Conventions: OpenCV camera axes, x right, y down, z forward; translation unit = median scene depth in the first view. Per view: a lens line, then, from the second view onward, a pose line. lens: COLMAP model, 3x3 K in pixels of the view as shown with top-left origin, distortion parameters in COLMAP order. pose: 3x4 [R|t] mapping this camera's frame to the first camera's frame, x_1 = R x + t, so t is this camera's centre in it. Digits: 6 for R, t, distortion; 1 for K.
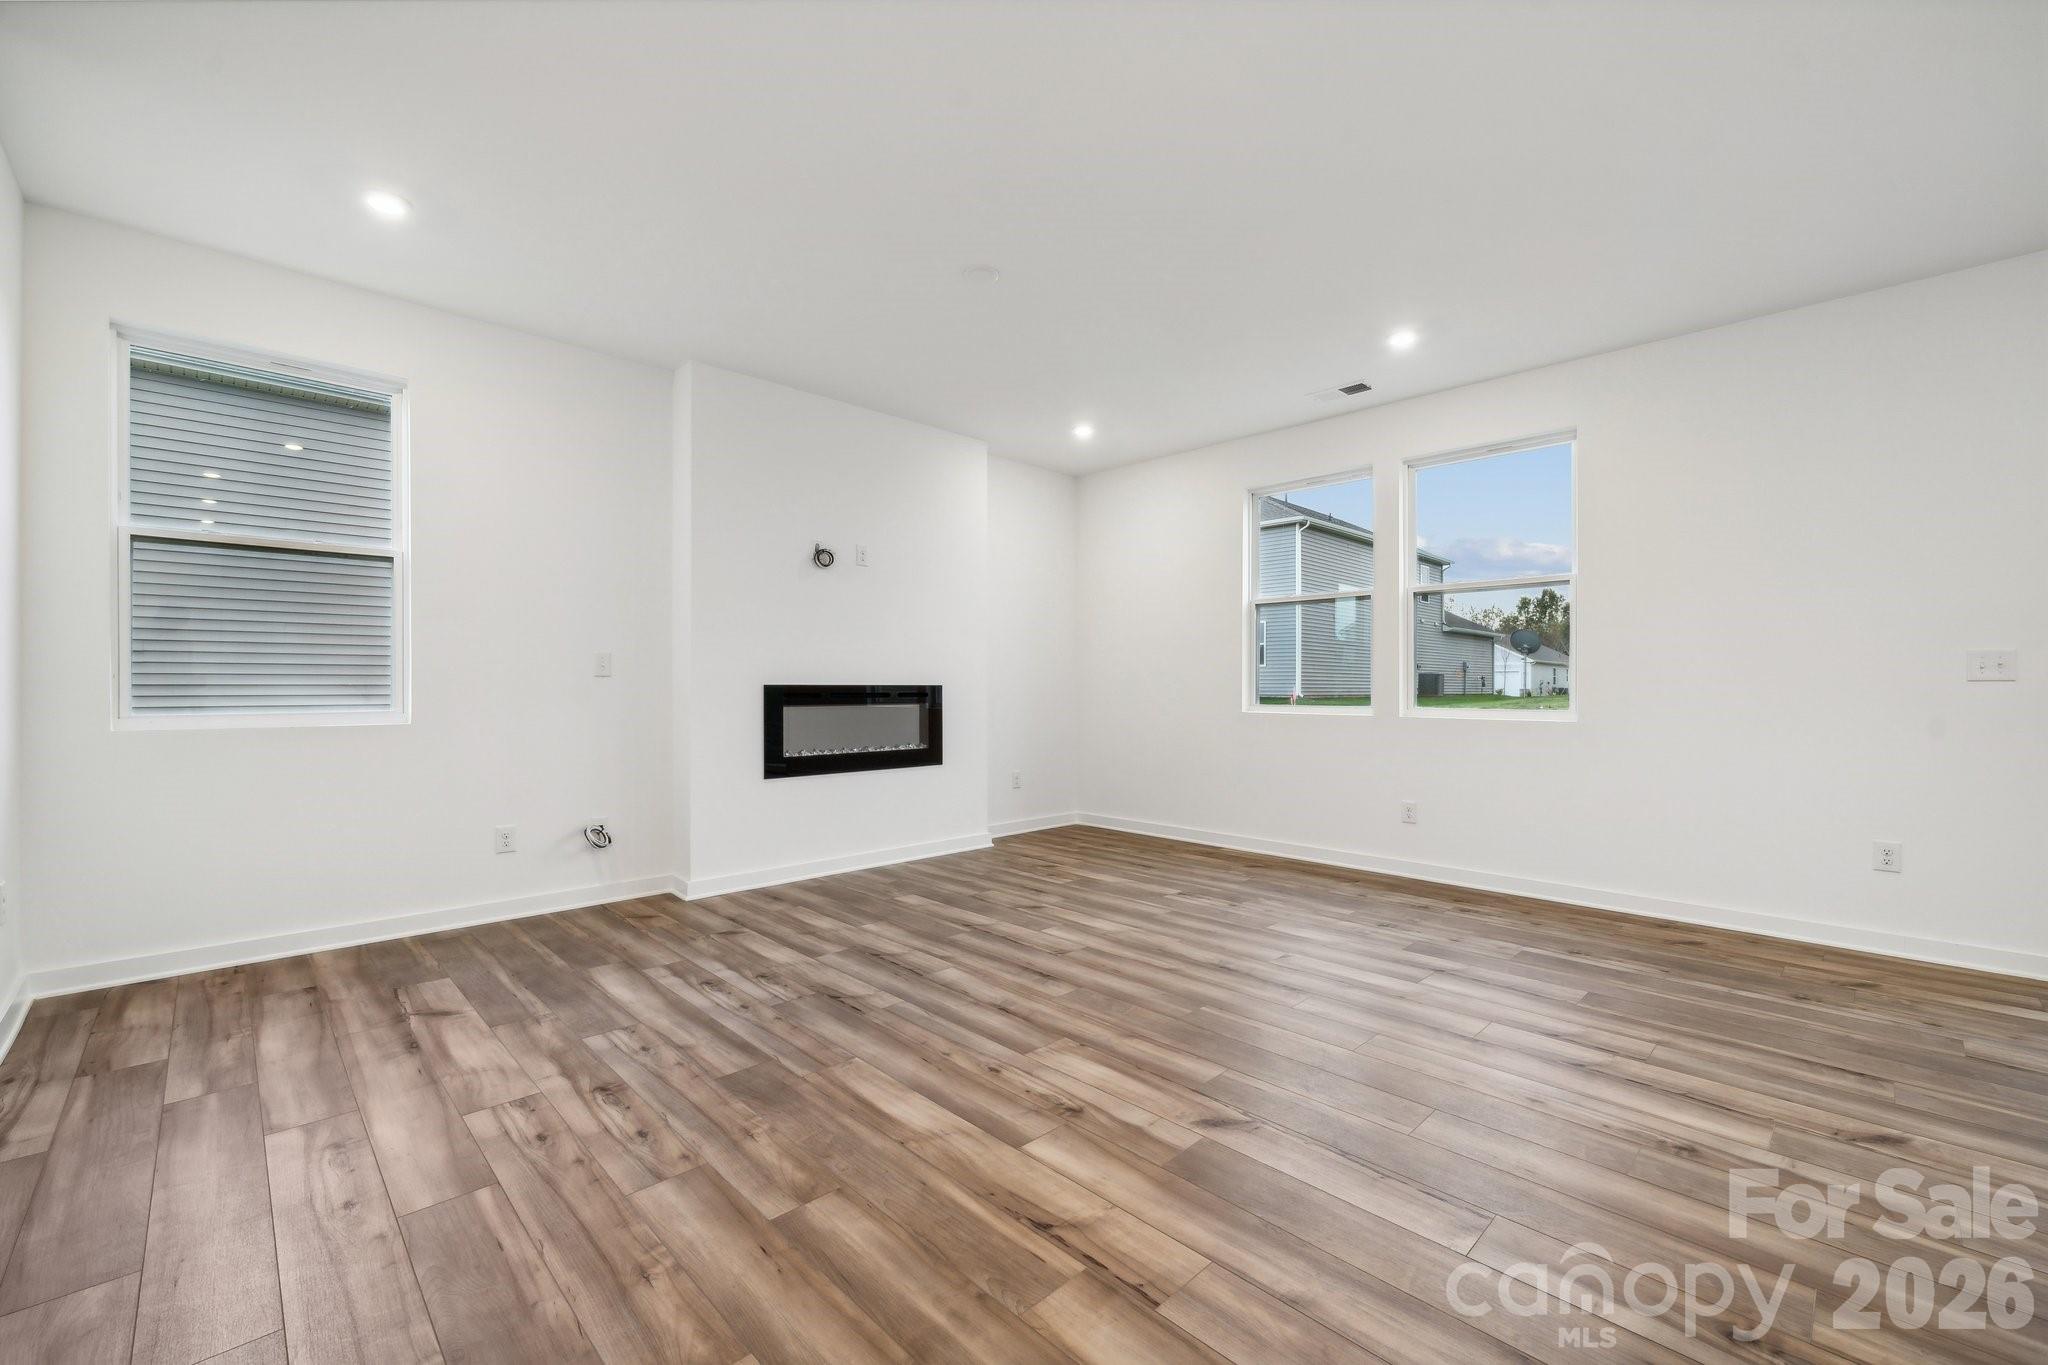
lens RADIAL K [[836.8, 0, 1032.9], [0, 836.8, 684.7], [0, 0, 1]] dist [0.006336, 0.000775]
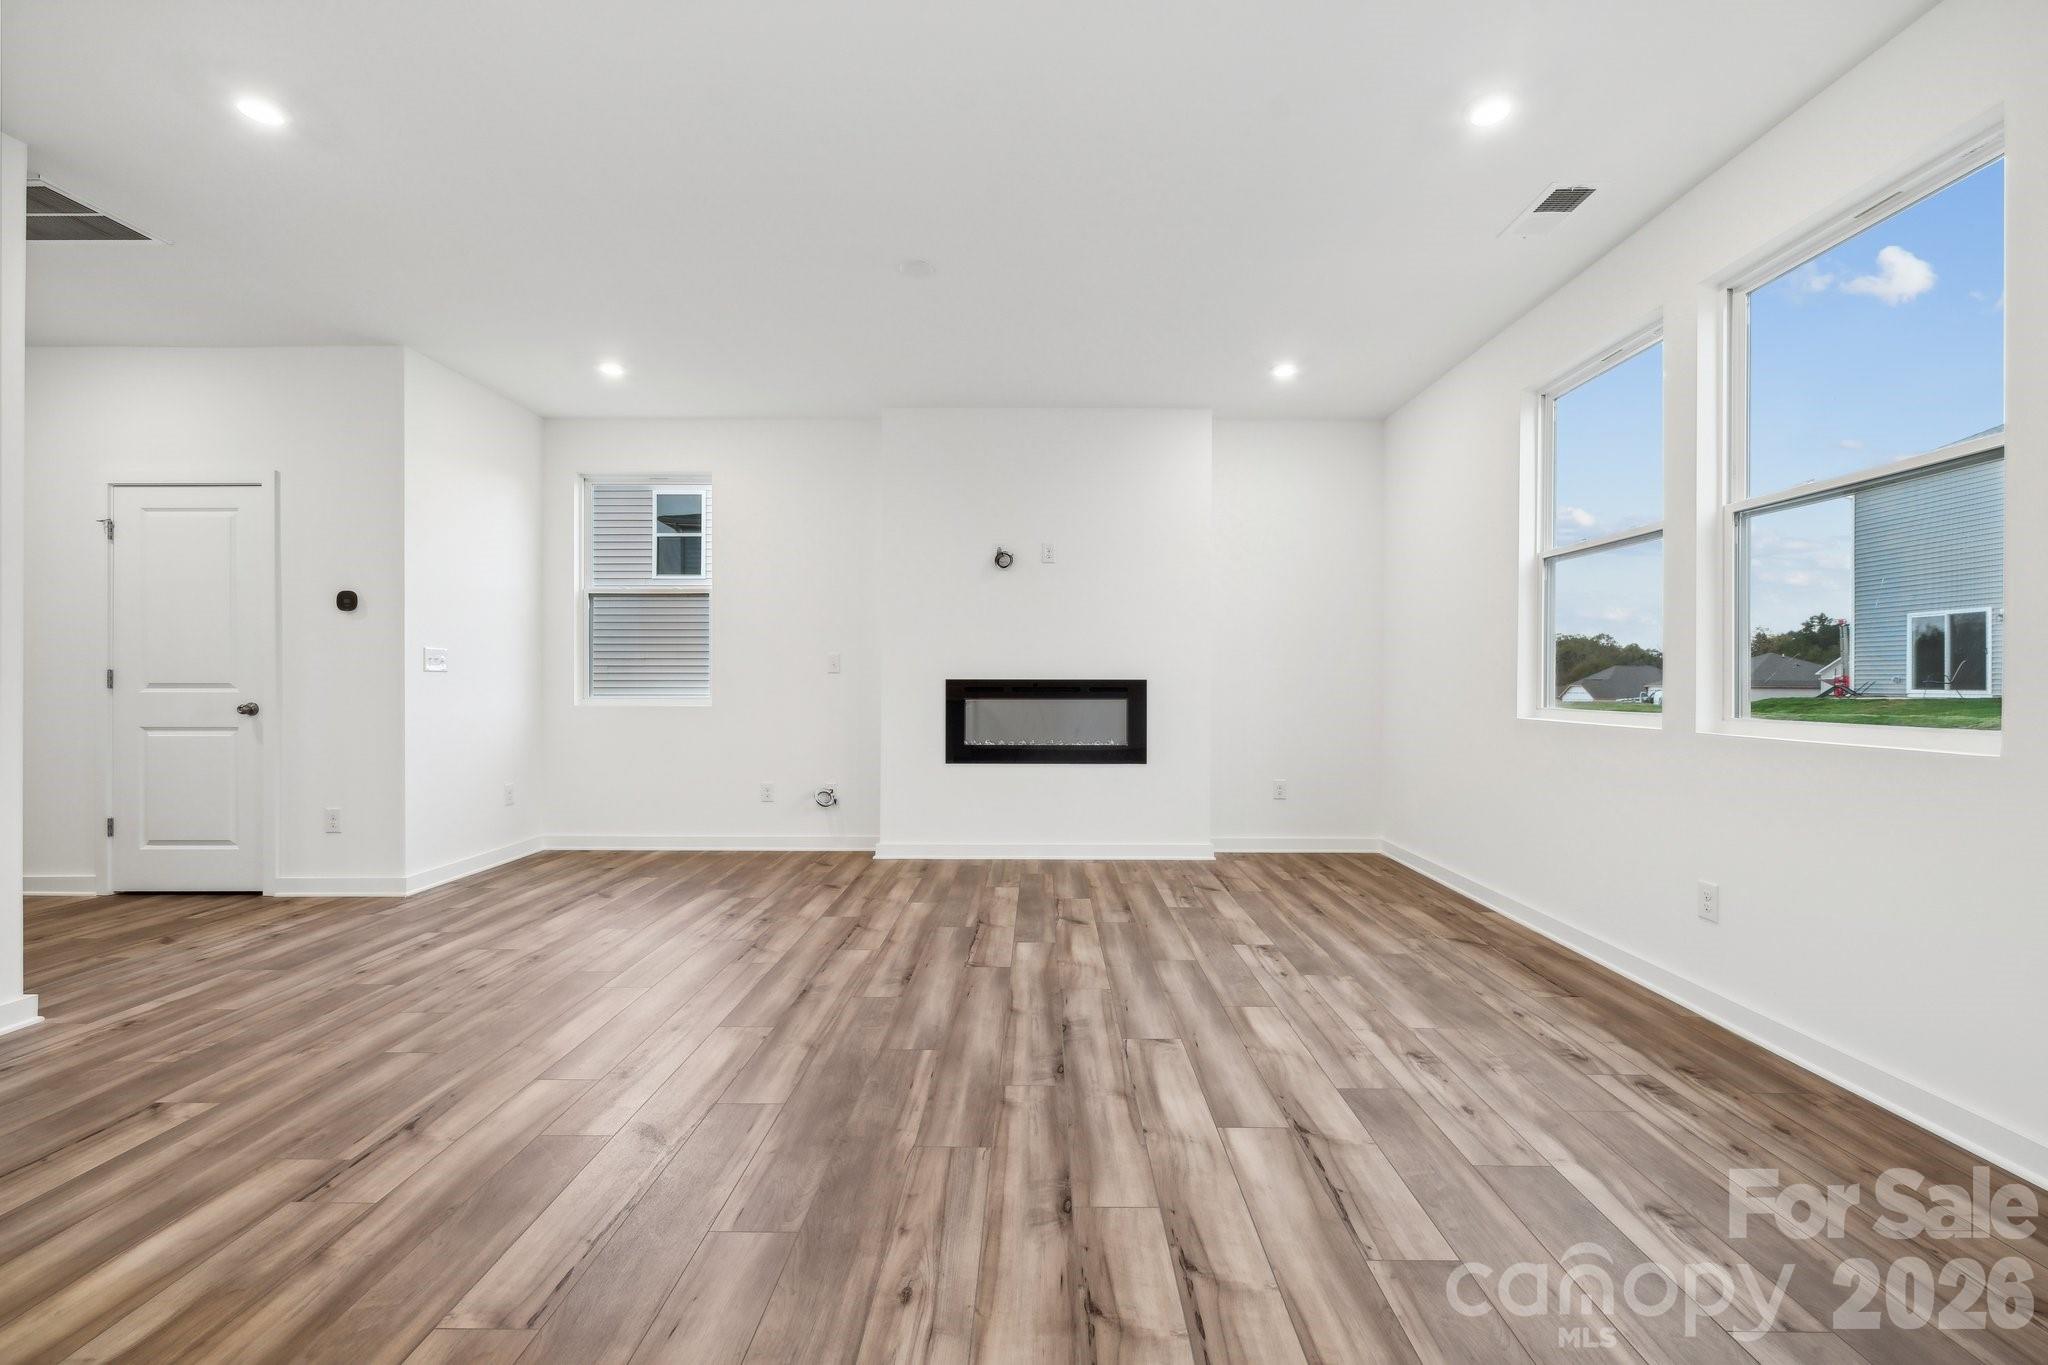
lens RADIAL K [[836.8, 0, 1031.3], [0, 836.8, 682.6], [0, 0, 1]] dist [0.006336, 0.000775]
pose [[0.708814, 0.002130, -0.705392, 0.605872], [0.000251, 0.999995, 0.003272, 0.000895], [0.705395, -0.002496, 0.708810, 0.312520]]
